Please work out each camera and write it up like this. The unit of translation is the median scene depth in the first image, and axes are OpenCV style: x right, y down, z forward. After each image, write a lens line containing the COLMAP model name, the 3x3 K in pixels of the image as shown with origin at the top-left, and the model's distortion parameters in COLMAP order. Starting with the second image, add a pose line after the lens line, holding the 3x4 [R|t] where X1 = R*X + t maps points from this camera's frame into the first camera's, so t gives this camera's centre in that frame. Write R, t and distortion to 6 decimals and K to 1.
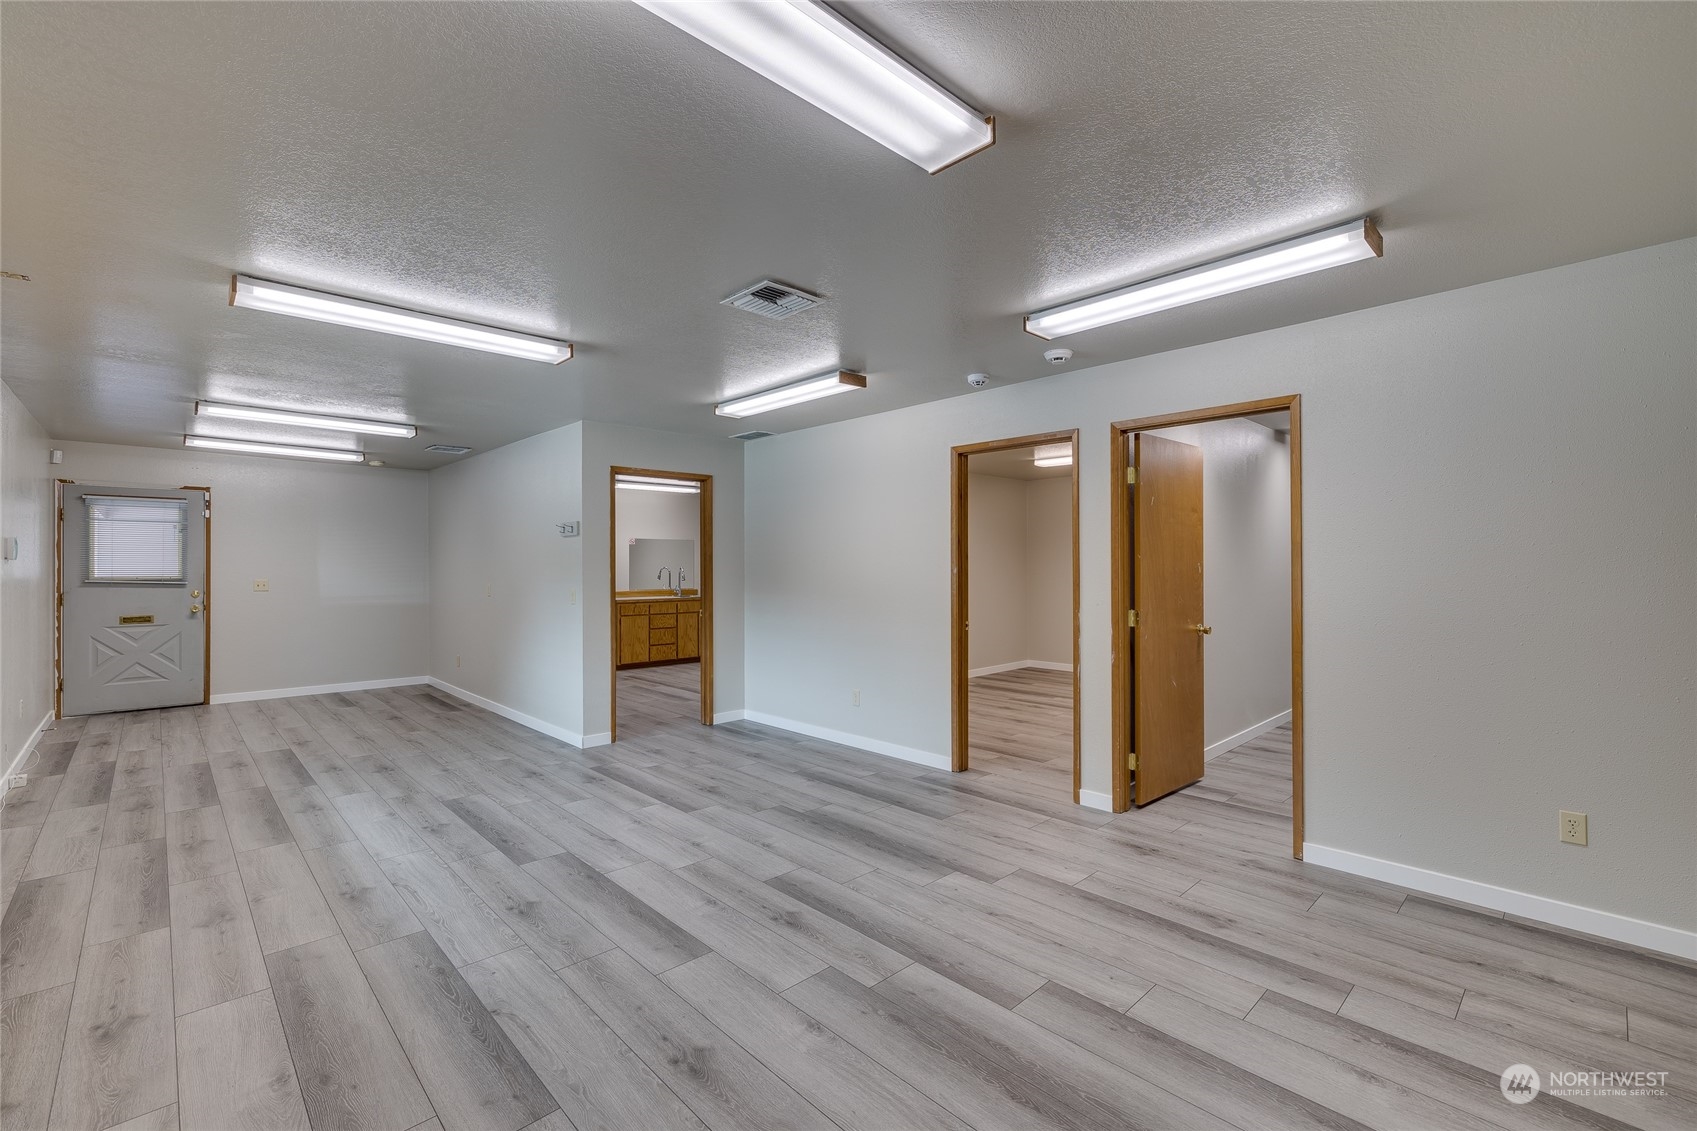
lens RADIAL K [[727.2, 0, 848.5], [0, 727.2, 565.5], [0, 0, 1]] dist [0.004339, 0.000044]
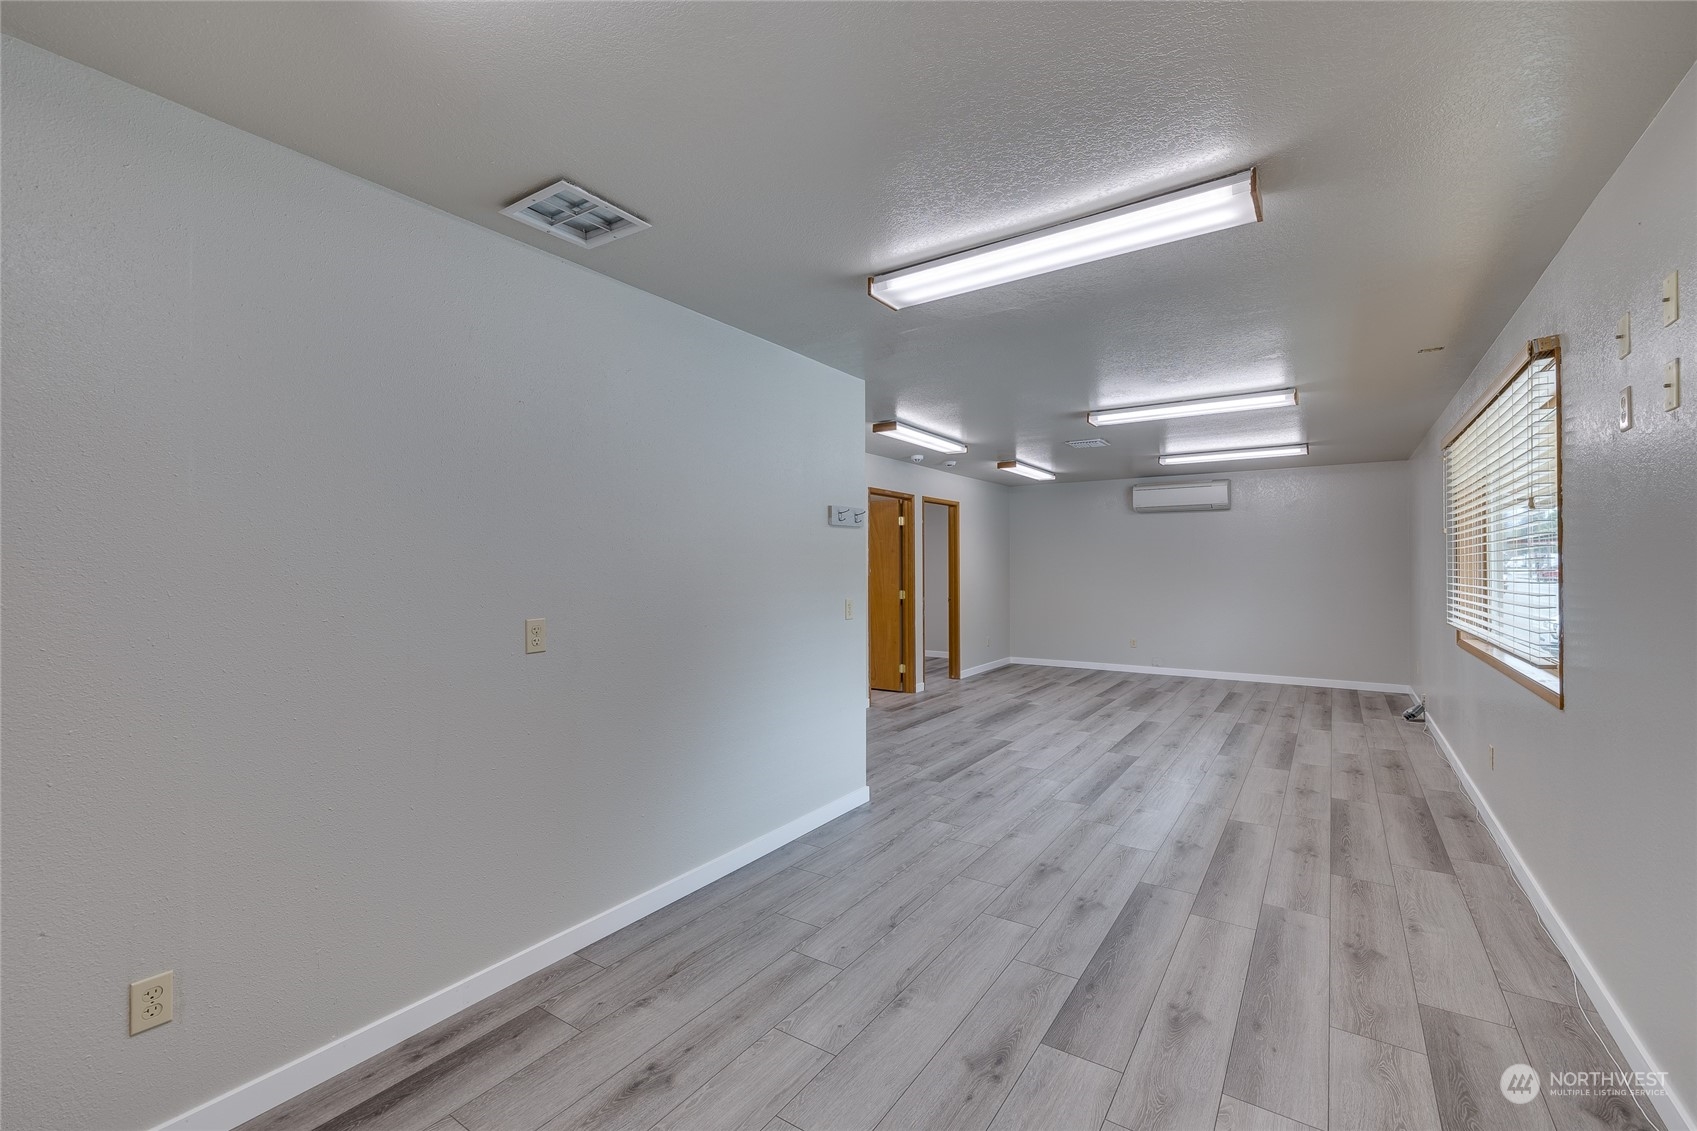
lens RADIAL K [[727.2, 0, 848.5], [0, 727.2, 565.5], [0, 0, 1]] dist [0.004339, 0.000044]
pose [[-0.220202, 0.002555, 0.975451, -1.629866], [0.003224, 0.999993, -0.001892, -0.003014], [-0.975449, 0.002729, -0.220208, 1.721900]]
